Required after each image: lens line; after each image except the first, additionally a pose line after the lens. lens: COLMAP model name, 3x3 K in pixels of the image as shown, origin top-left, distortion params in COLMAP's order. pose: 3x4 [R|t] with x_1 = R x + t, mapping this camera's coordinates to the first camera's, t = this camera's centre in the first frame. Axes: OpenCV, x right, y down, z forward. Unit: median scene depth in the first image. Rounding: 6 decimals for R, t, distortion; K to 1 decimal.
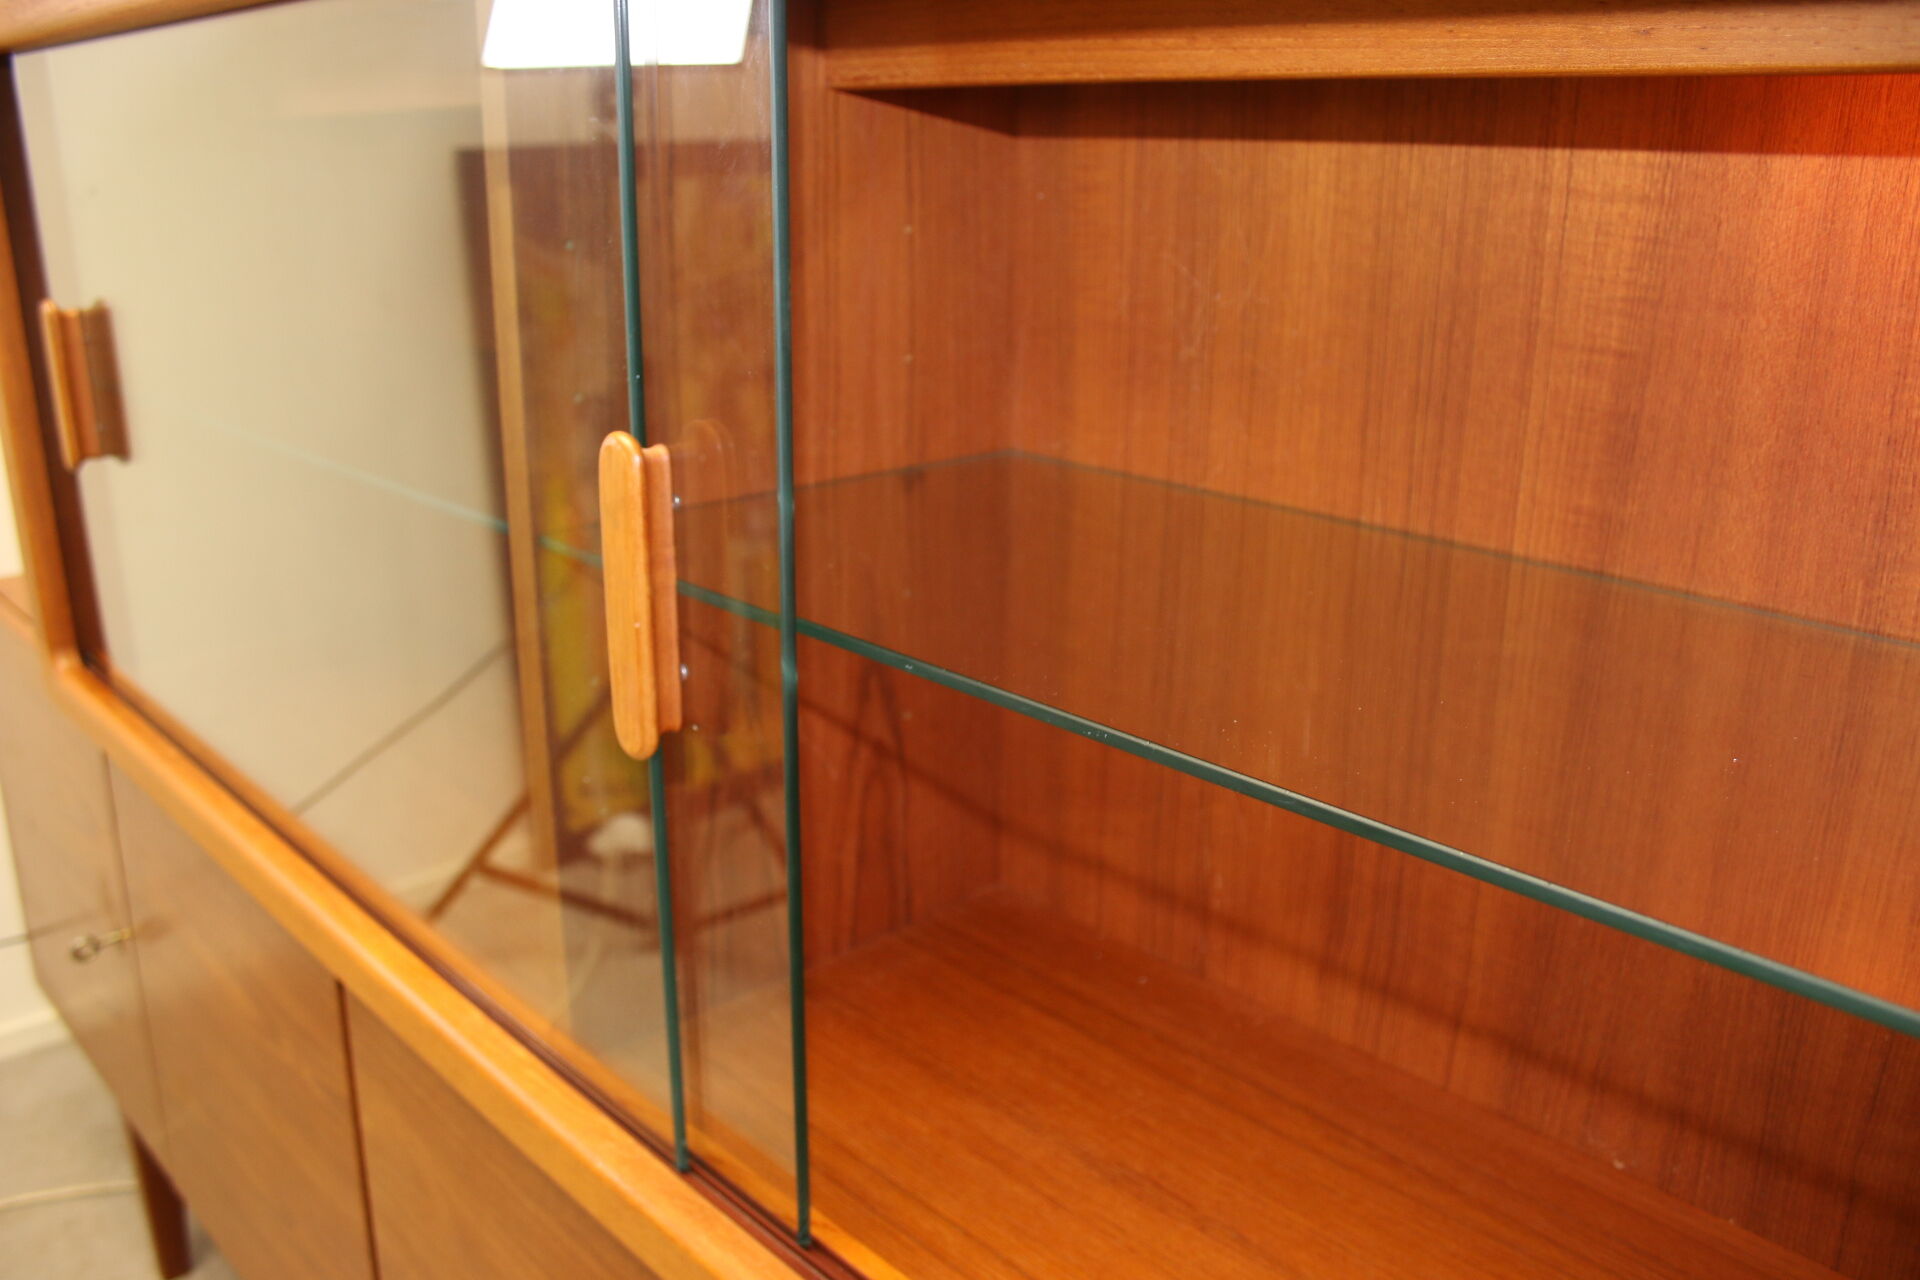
lens RADIAL K [[1551.1, 0, 952.6], [0, 1551.1, 647.5], [0, 0, 1]] dist [-0.153206, 0.124814]
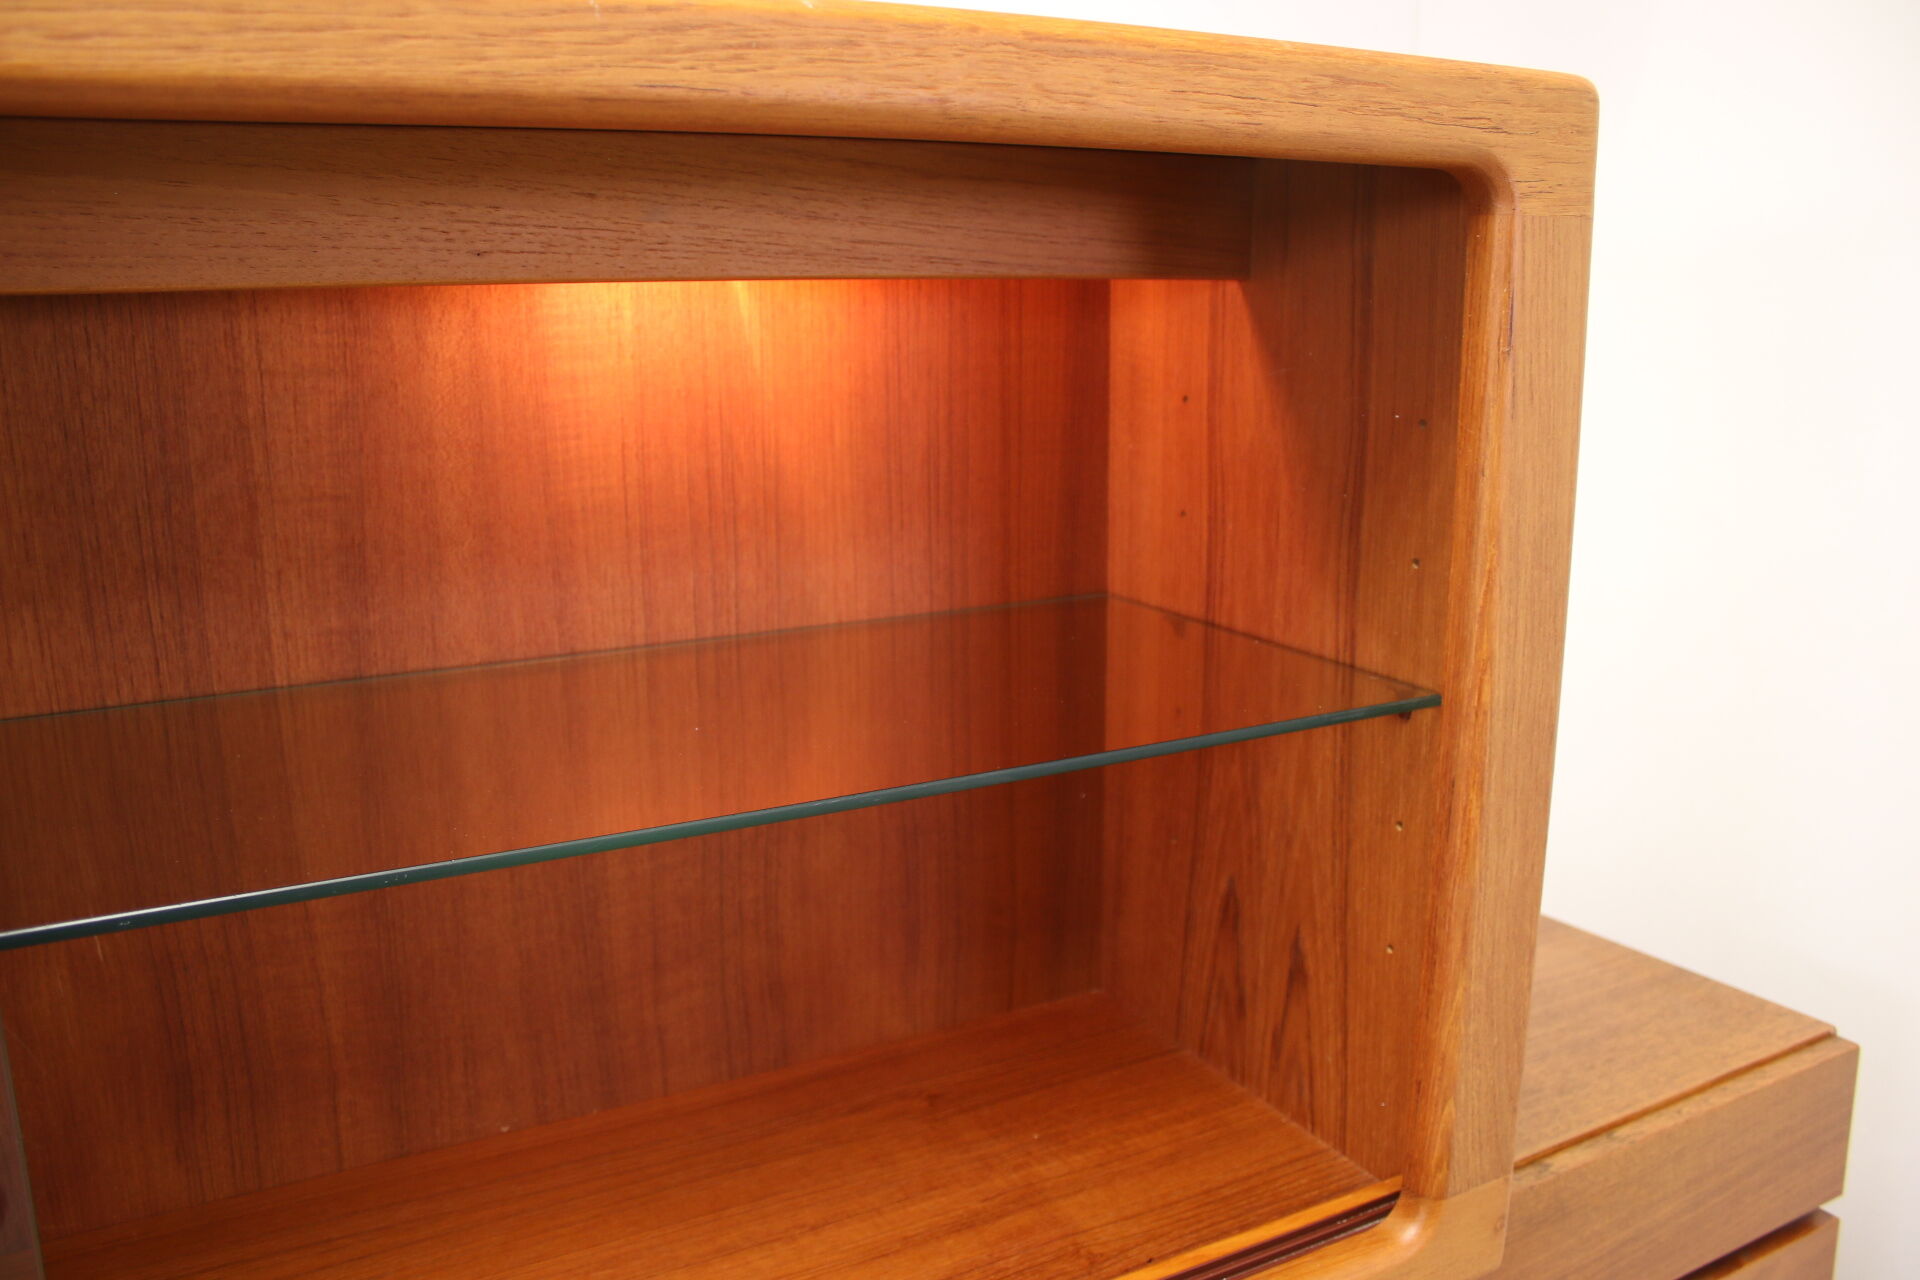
lens RADIAL K [[1551.1, 0, 952.6], [0, 1551.1, 647.5], [0, 0, 1]] dist [-0.153206, 0.124814]
pose [[0.268045, -0.229970, 0.935556, -0.550050], [0.307621, 0.940688, 0.143095, -0.095432], [-0.912974, 0.249441, 0.322890, 0.166566]]
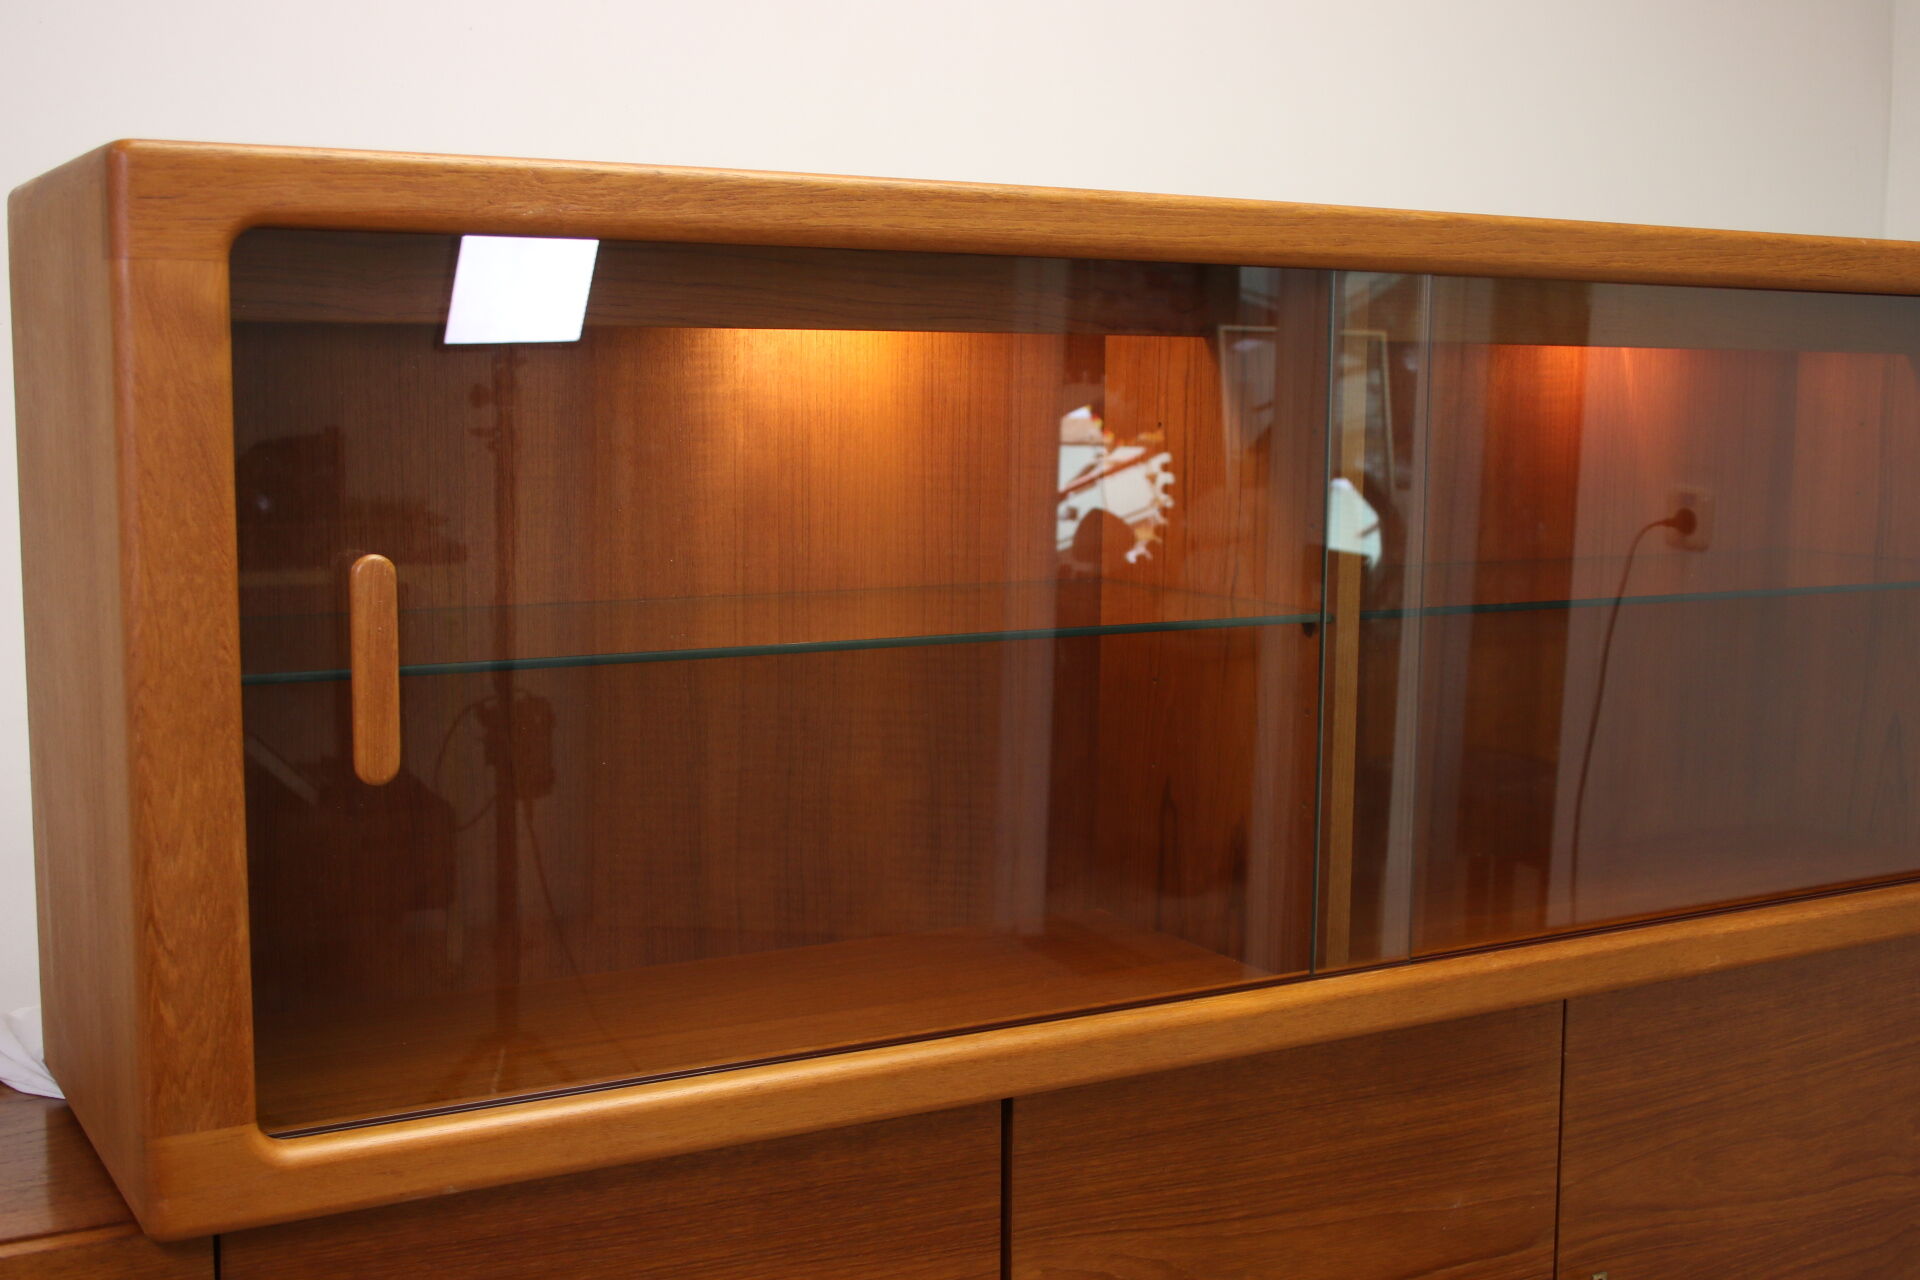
lens RADIAL K [[2291.0, 0, 954.8], [0, 2291.0, 650.4], [0, 0, 1]] dist [-0.070667, 0.115124]
pose [[0.234646, -0.127498, 0.963683, -2.714897], [0.292817, 0.954586, 0.054996, -0.296751], [-0.926930, 0.269278, 0.261324, 0.800242]]
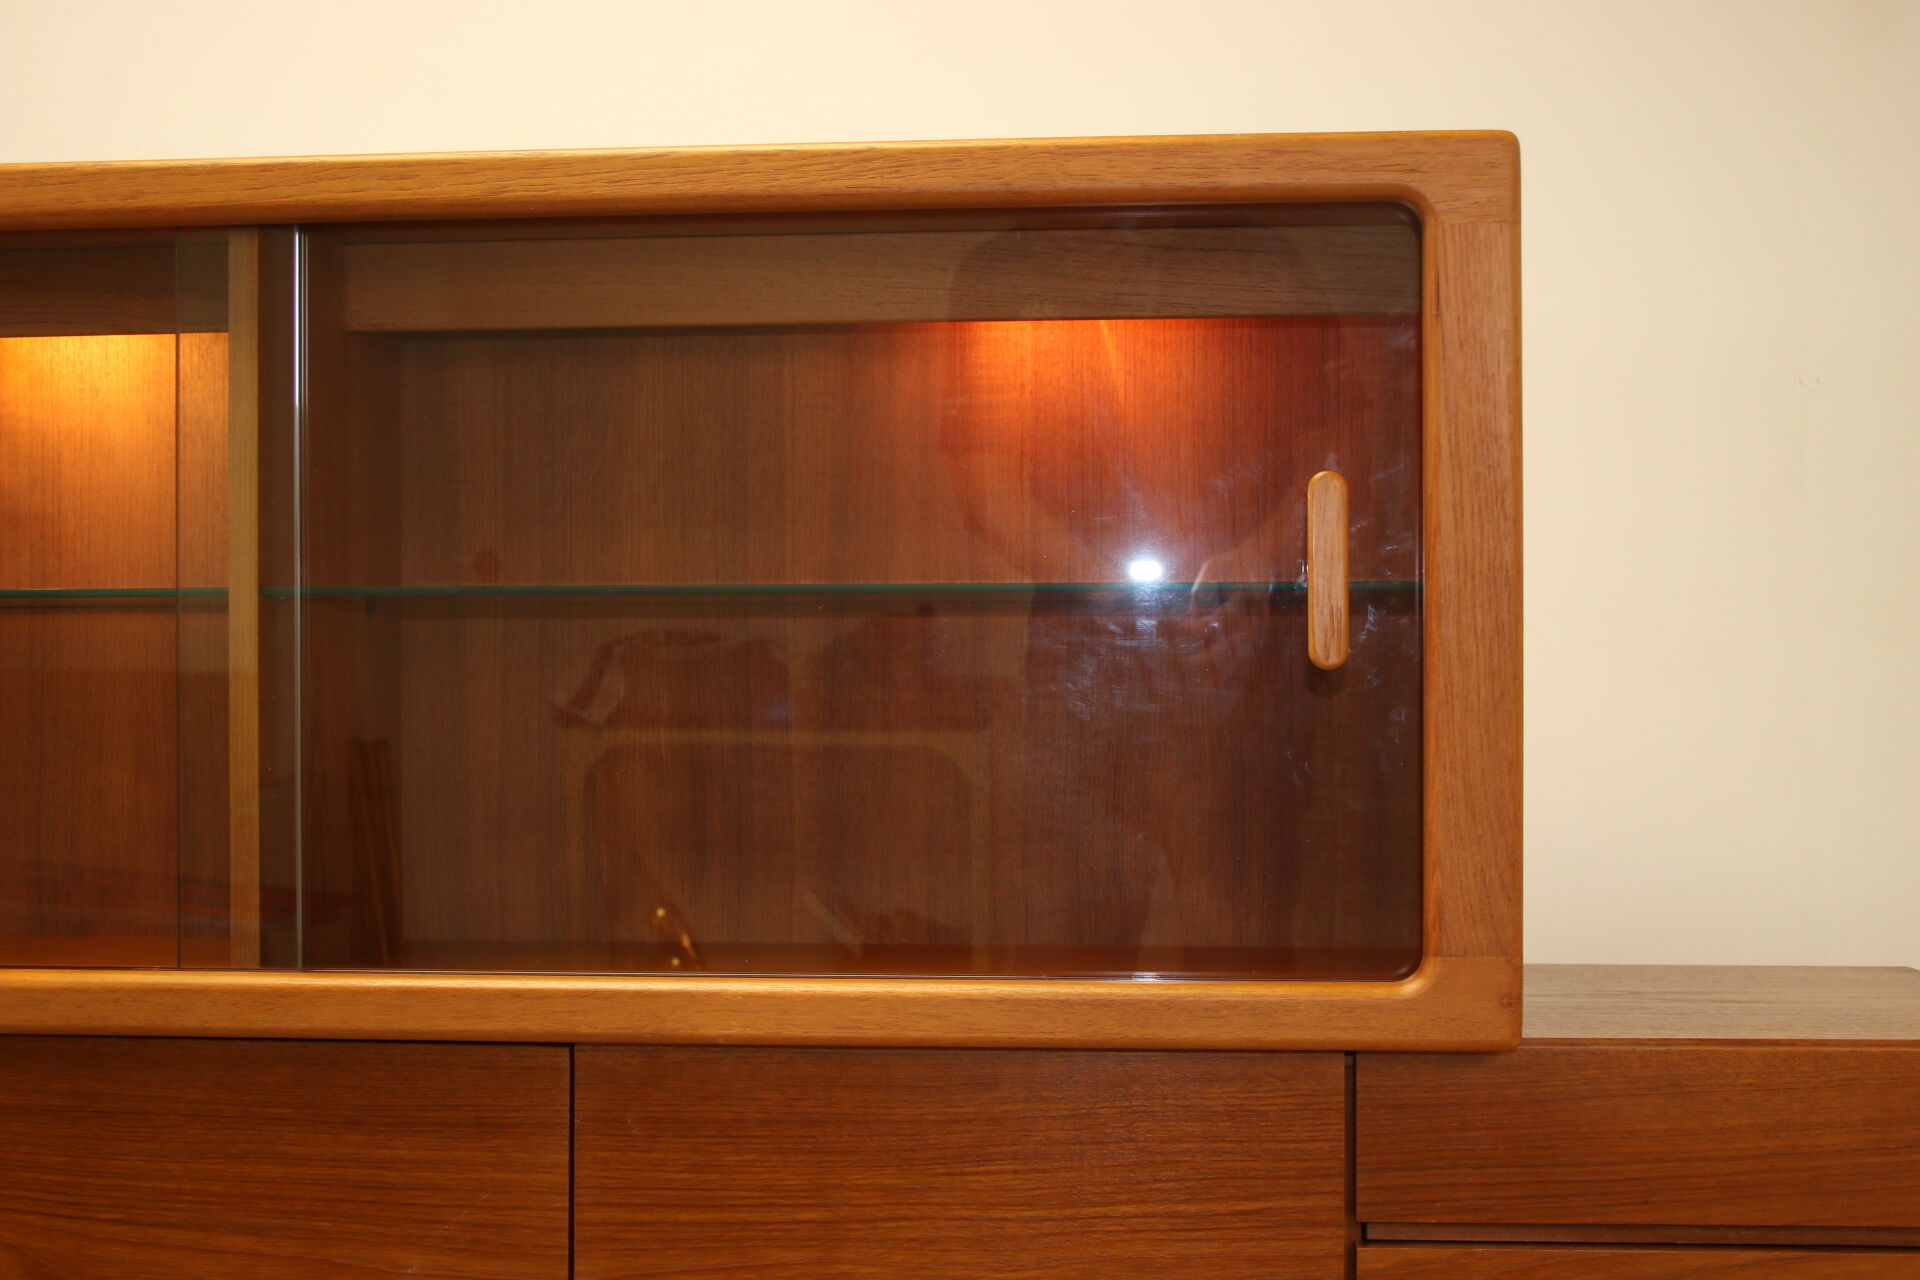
lens RADIAL K [[2291.0, 0, 954.8], [0, 2291.0, 650.4], [0, 0, 1]] dist [-0.070667, 0.115124]
pose [[0.746888, -0.016742, 0.664739, -1.272132], [0.217102, 0.951040, -0.219979, 0.636629], [-0.628510, 0.308615, 0.713955, -1.021955]]
